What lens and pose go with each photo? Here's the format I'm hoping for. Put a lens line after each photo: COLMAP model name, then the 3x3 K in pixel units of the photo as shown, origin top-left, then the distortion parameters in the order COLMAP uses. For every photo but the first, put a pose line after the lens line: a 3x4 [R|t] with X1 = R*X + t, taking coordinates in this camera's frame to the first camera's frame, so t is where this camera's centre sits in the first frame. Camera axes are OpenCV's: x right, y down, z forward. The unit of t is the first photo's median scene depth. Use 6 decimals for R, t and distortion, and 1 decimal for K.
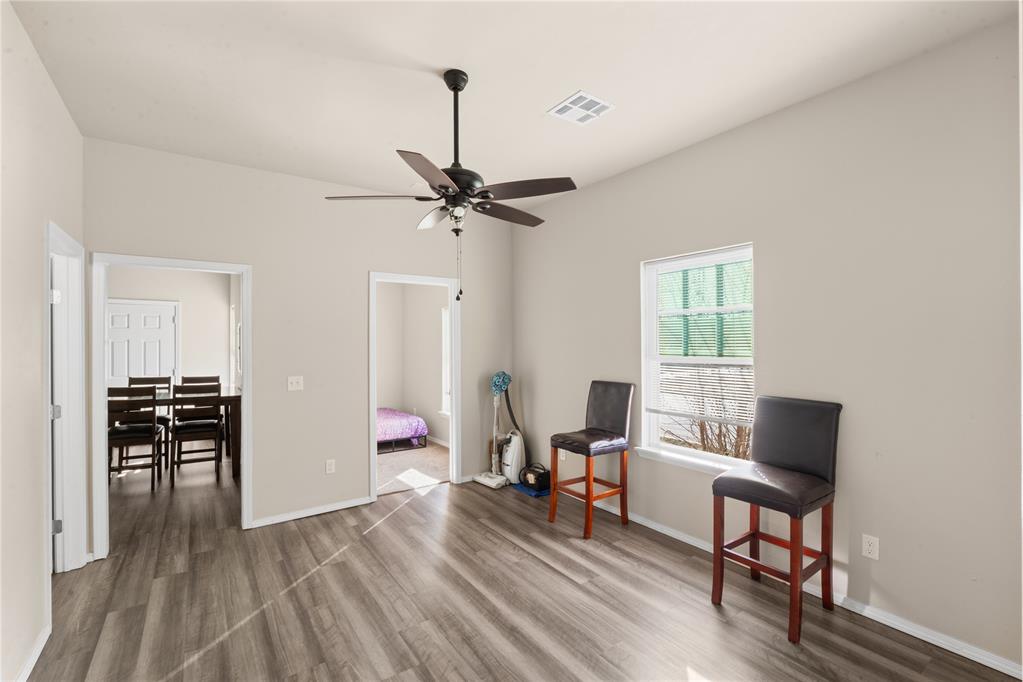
lens RADIAL K [[456.4, 0, 511.5], [0, 456.4, 341.0], [0, 0, 1]] dist [0.002344, 0.000705]
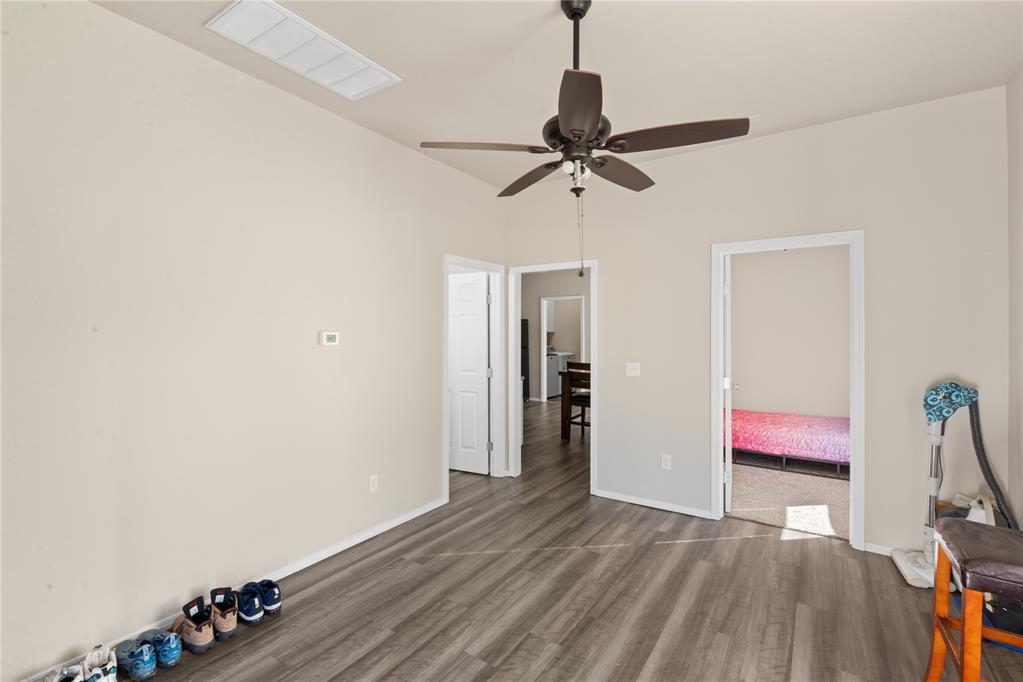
lens RADIAL K [[470.2, 0, 516.1], [0, 470.2, 328.4], [0, 0, 1]] dist [0.000287, 0.000031]
pose [[0.345761, 0.000076, -0.938323, 0.474678], [0.002146, 0.999997, 0.000872, 0.001857], [0.938320, -0.002315, 0.345760, 0.457479]]
